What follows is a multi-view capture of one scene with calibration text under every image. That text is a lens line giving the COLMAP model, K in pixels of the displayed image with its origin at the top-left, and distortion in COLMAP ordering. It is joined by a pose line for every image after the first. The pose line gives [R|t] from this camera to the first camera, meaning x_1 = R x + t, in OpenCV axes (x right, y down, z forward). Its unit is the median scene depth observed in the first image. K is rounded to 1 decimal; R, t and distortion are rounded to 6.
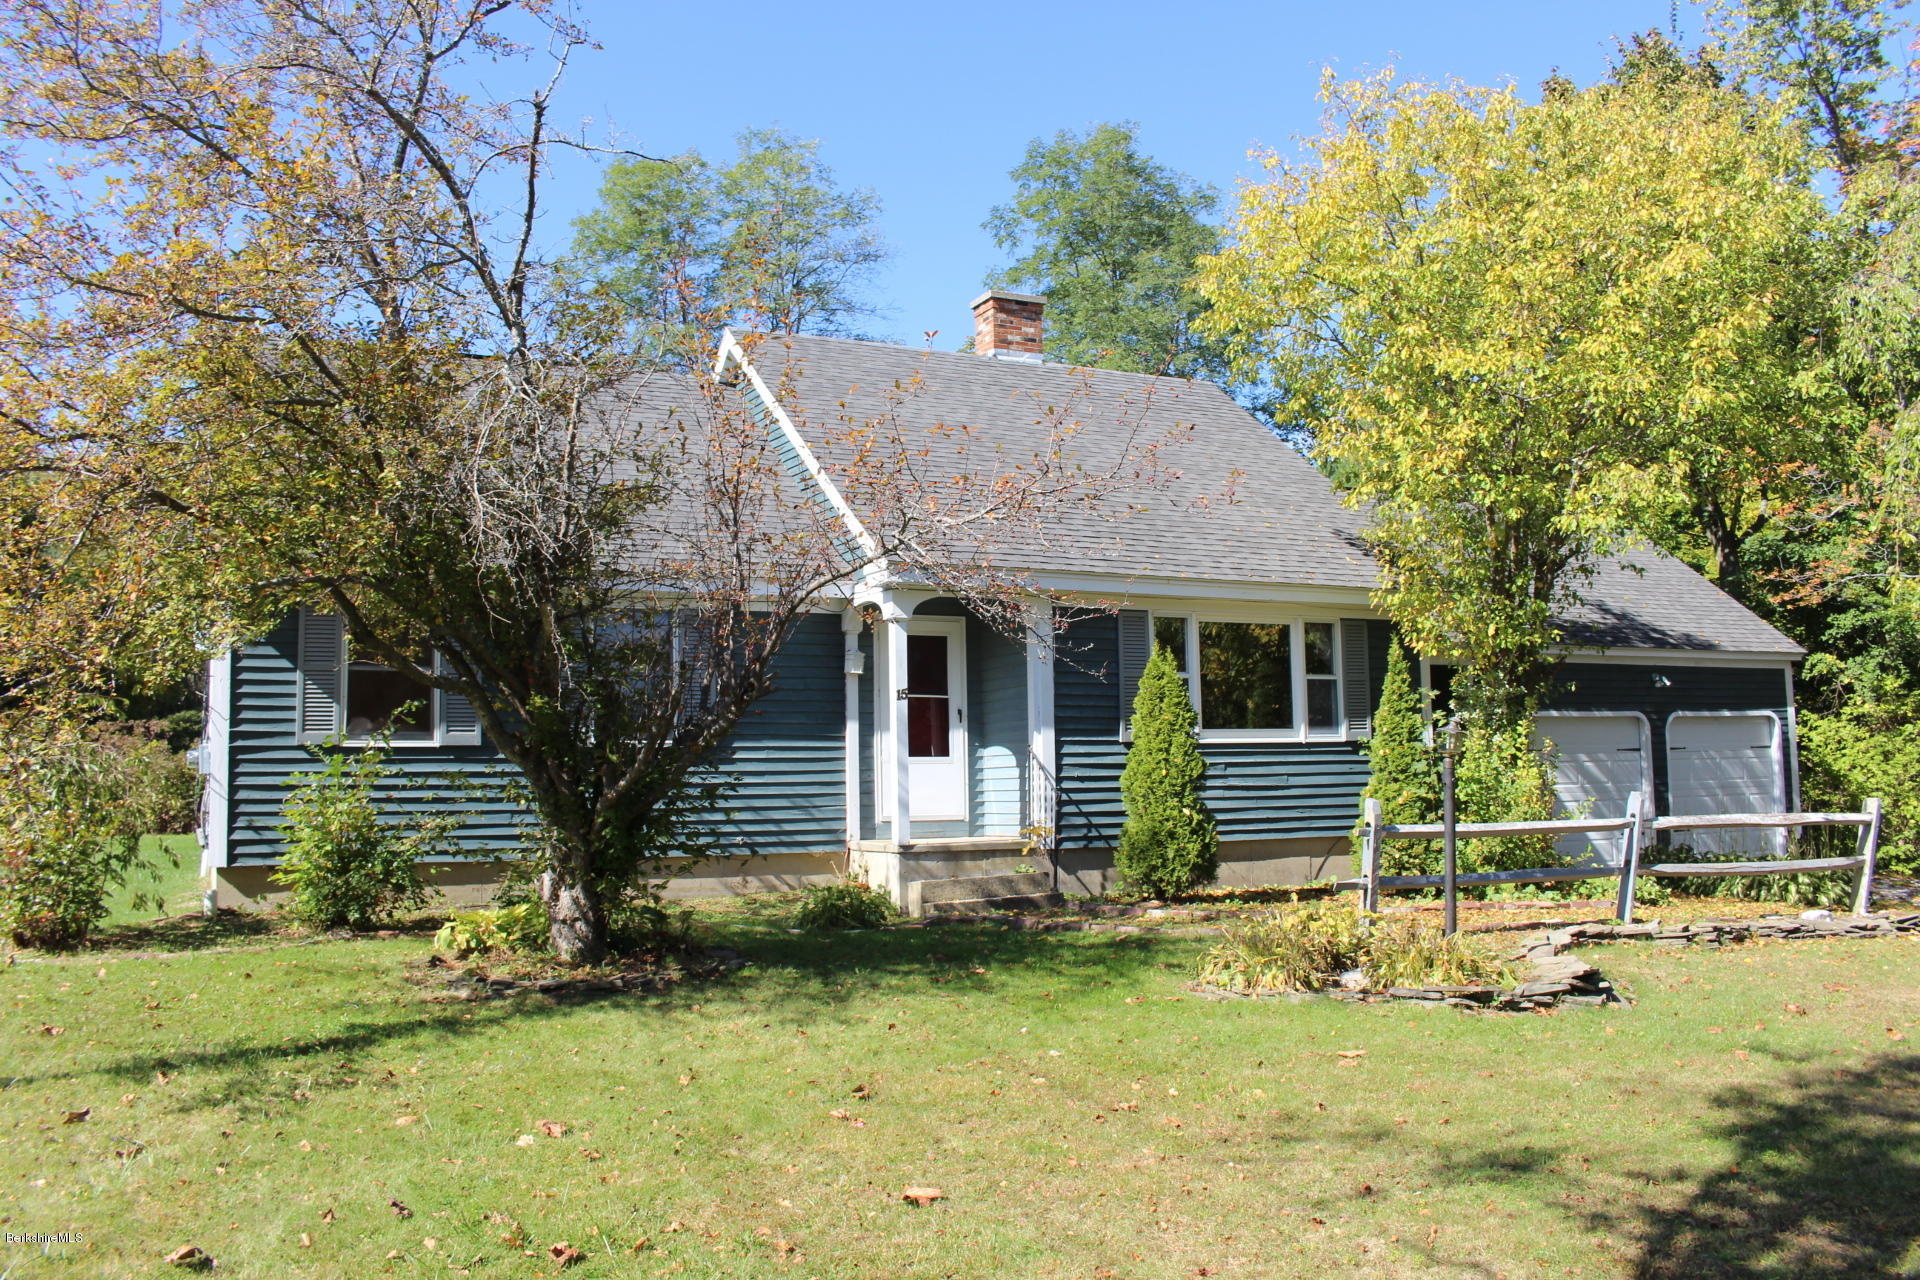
lens RADIAL K [[1643.7, 0, 976.1], [0, 1643.7, 634.7], [0, 0, 1]] dist [-0.160434, 0.141362]
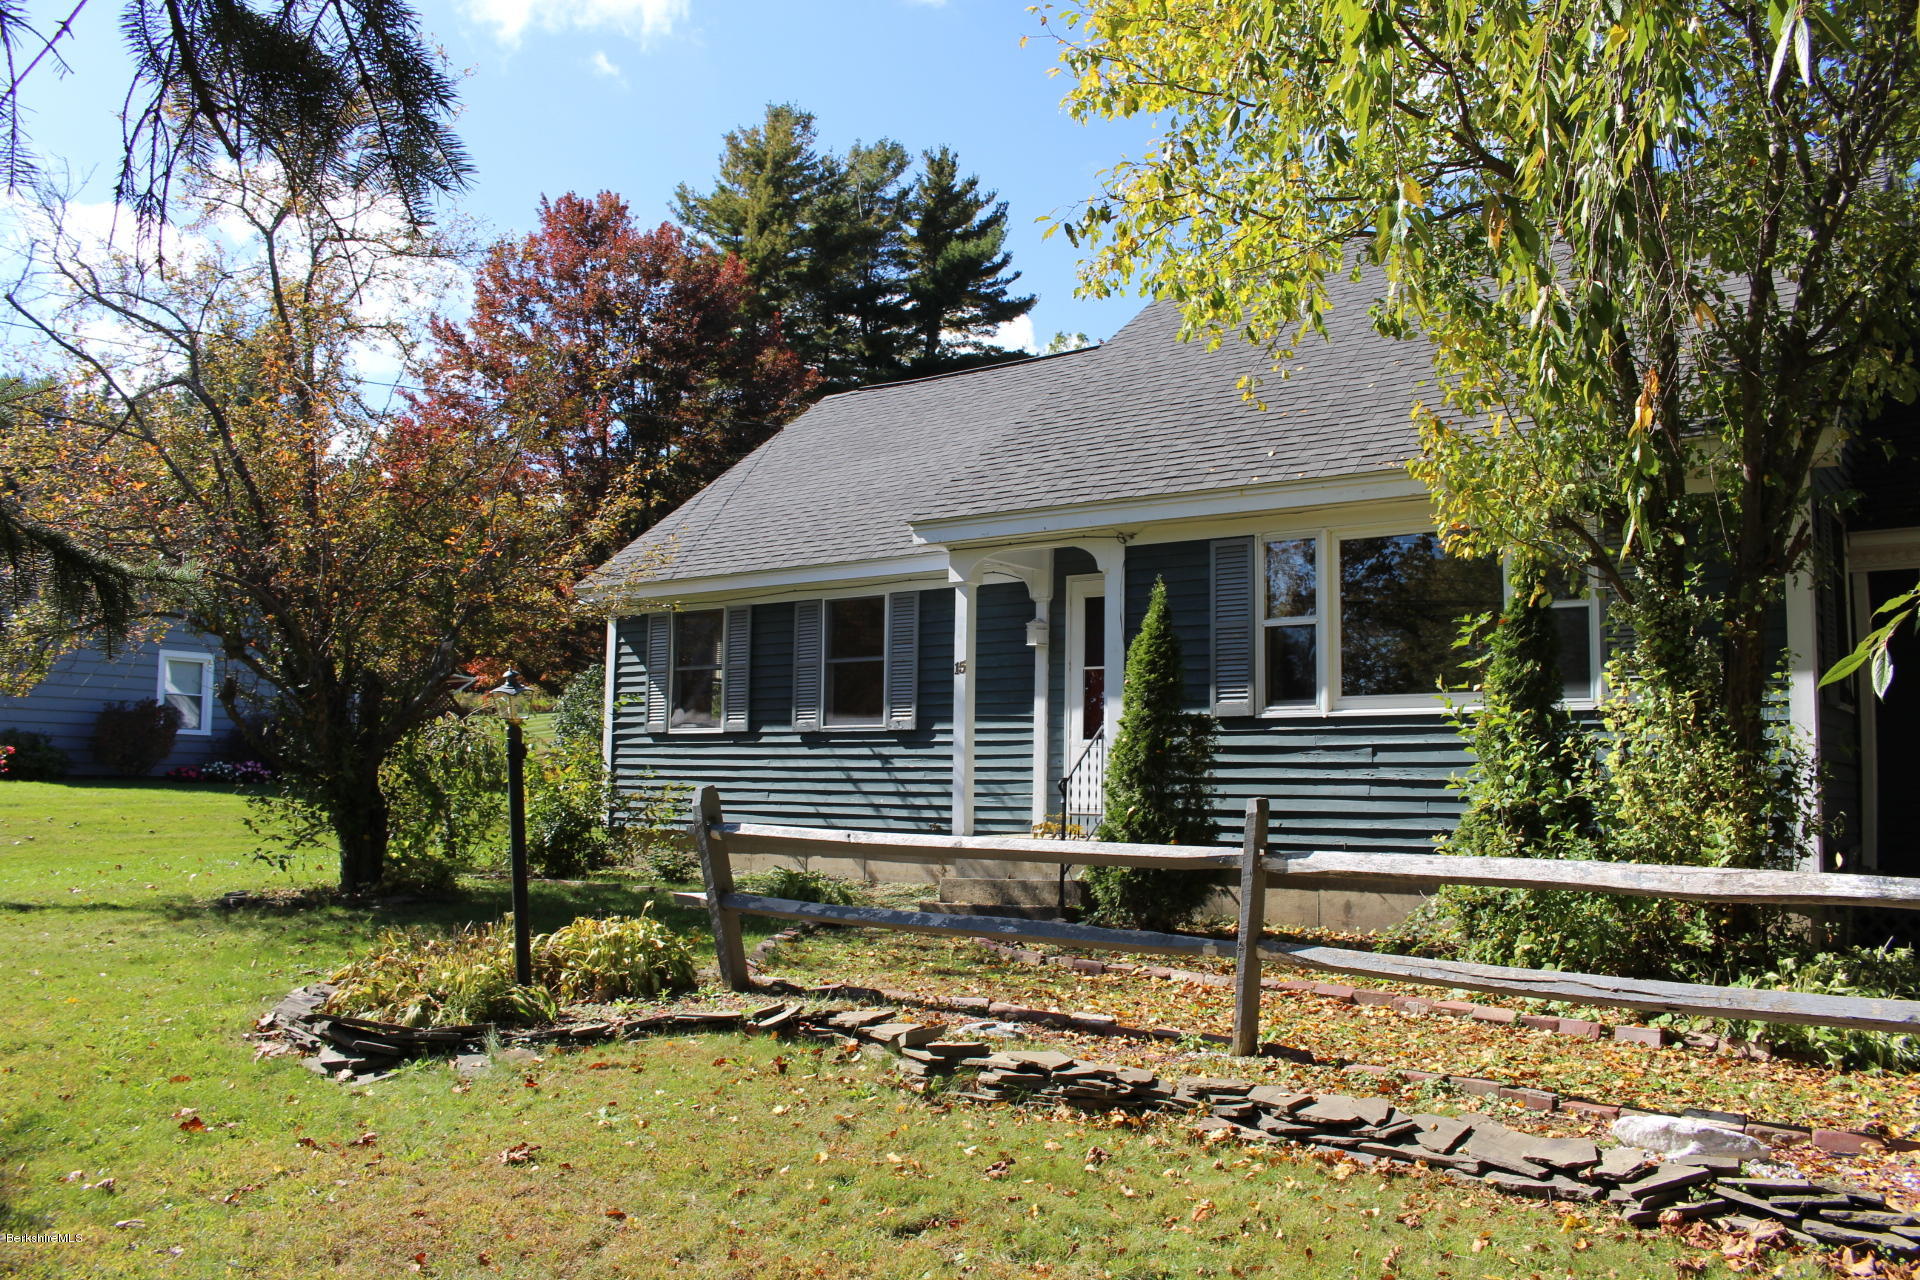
lens RADIAL K [[1643.7, 0, 976.1], [0, 1643.7, 634.7], [0, 0, 1]] dist [-0.160434, 0.141362]
pose [[0.428915, -0.061974, -0.901217, 0.723096], [0.067310, 0.997063, -0.036530, 0.048434], [0.900834, -0.044993, 0.431827, 0.590852]]
